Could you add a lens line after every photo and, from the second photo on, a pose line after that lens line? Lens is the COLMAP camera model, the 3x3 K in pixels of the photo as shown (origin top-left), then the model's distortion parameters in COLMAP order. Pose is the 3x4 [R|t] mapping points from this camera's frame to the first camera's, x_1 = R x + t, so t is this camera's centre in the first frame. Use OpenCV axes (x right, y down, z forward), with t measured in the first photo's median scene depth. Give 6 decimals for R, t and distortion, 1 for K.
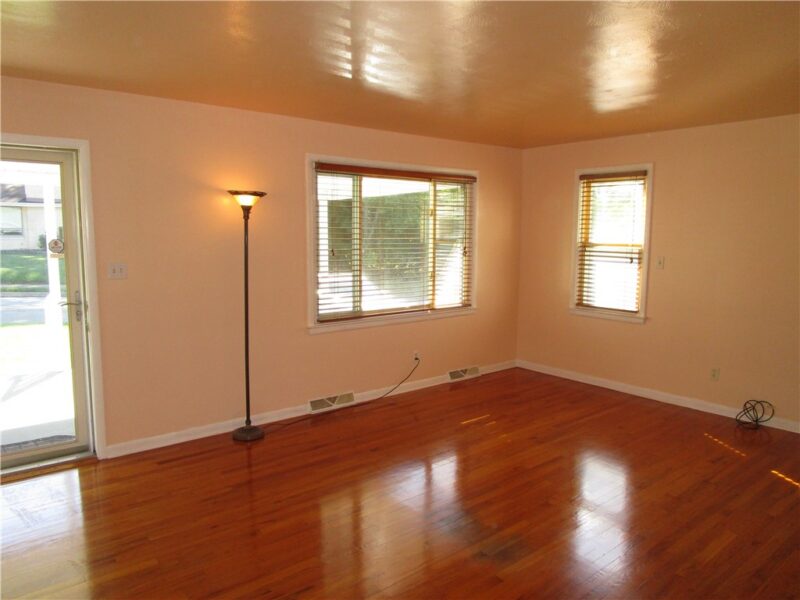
lens RADIAL K [[568.0, 0, 394.1], [0, 568.0, 299.3], [0, 0, 1]] dist [-0.028661, 0.003685]
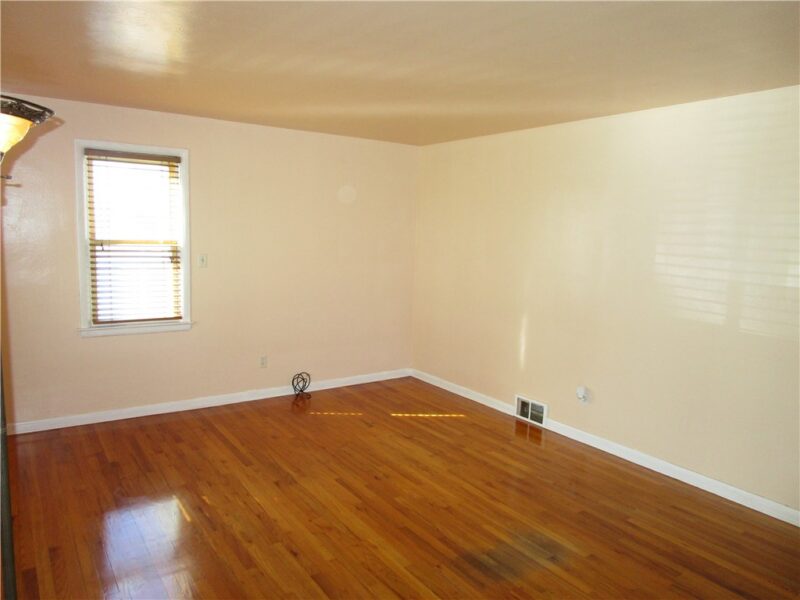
lens RADIAL K [[568.0, 0, 394.1], [0, 568.0, 299.3], [0, 0, 1]] dist [-0.028661, 0.003685]
pose [[0.075558, -0.125311, 0.989236, -0.436111], [0.088736, 0.988981, 0.118501, -0.085047], [-0.993185, 0.078828, 0.085845, 0.620717]]
